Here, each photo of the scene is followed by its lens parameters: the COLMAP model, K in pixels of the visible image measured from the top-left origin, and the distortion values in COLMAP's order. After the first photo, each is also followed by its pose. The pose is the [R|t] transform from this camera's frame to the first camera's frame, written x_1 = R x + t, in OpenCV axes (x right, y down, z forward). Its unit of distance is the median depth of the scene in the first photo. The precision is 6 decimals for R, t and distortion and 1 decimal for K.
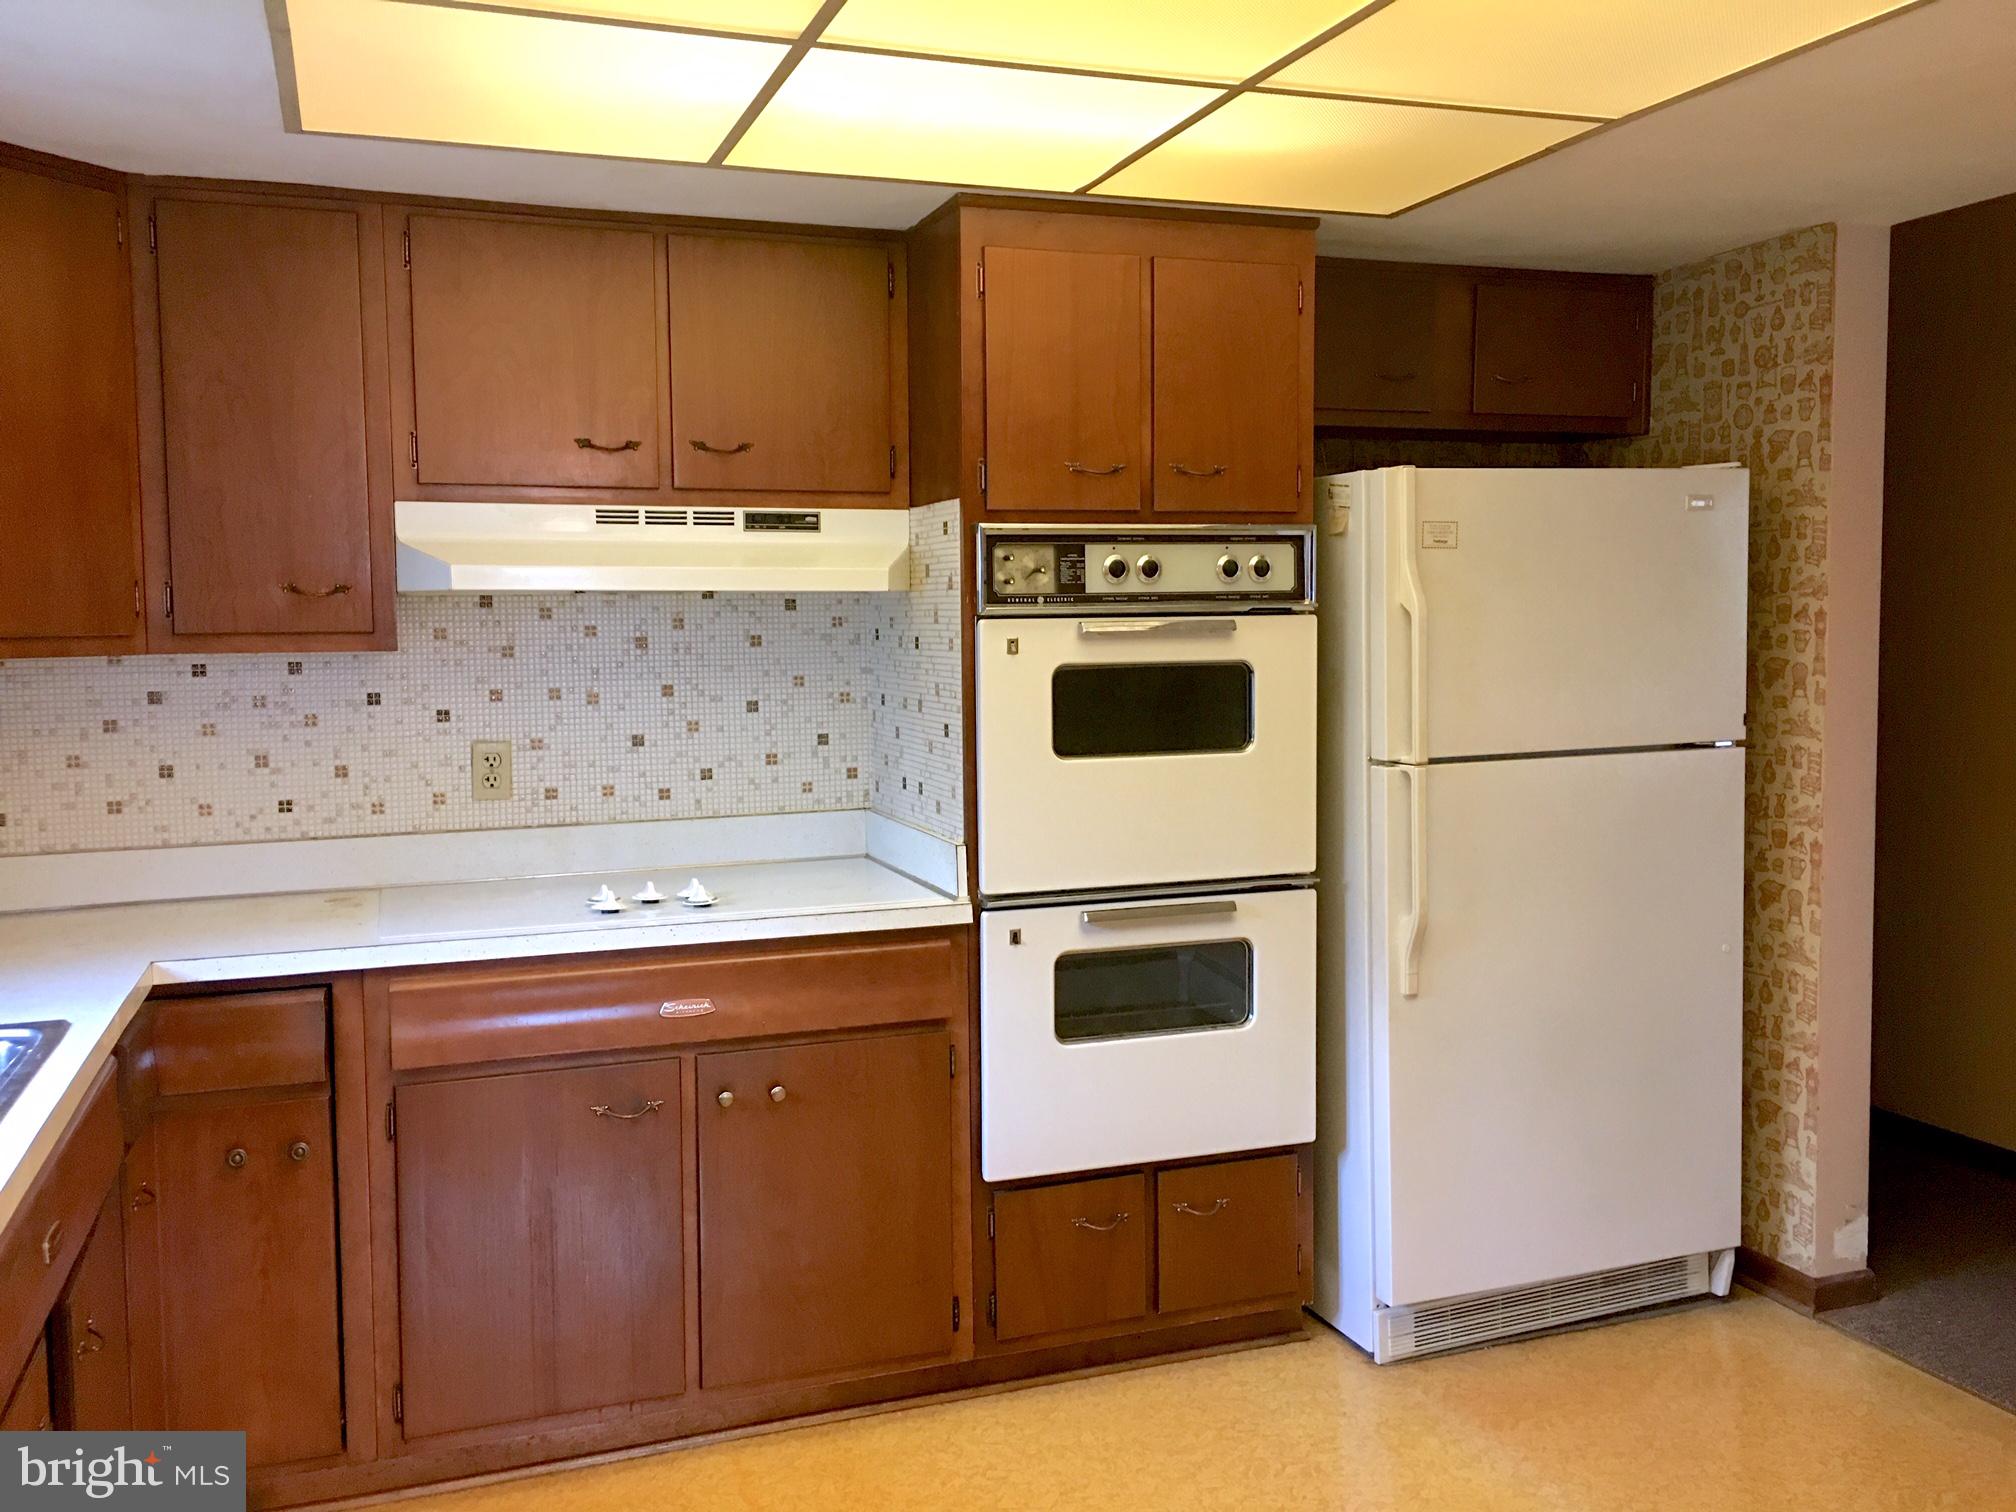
lens RADIAL K [[1704.9, 0, 995.2], [0, 1704.9, 747.2], [0, 0, 1]] dist [0.093724, -0.154475]
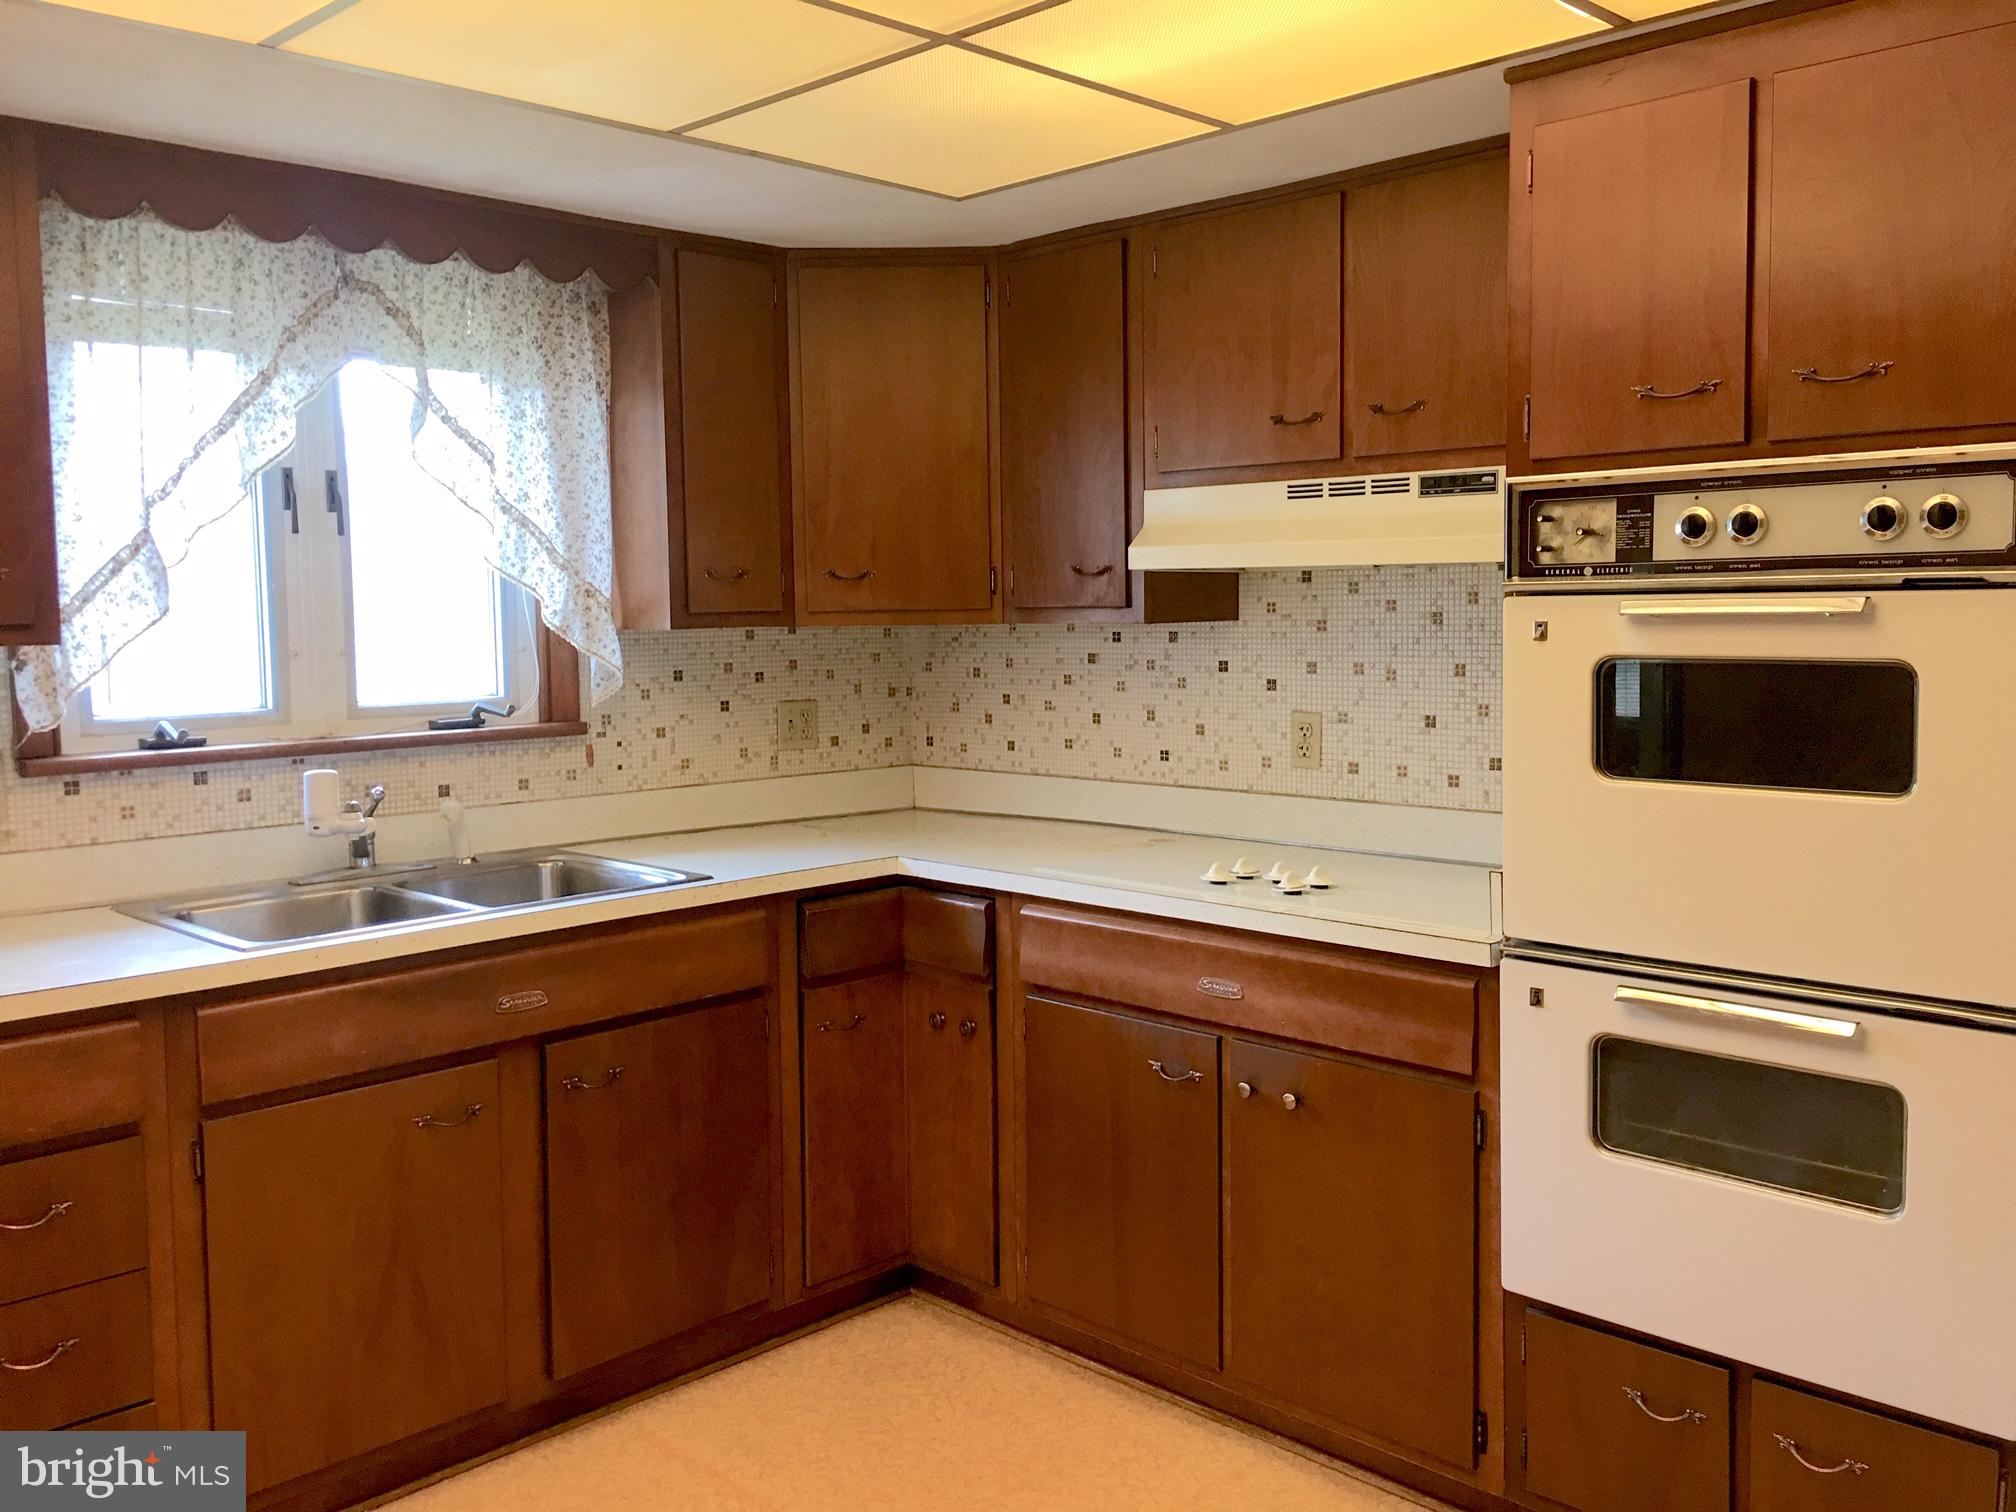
lens RADIAL K [[1731.0, 0, 1009.6], [0, 1731.0, 738.0], [0, 0, 1]] dist [0.054107, 0.001831]
pose [[0.429194, 0.077937, -0.899844, 0.605454], [-0.060562, 0.996511, 0.057423, -0.039067], [0.901180, 0.029851, 0.432416, 0.410564]]
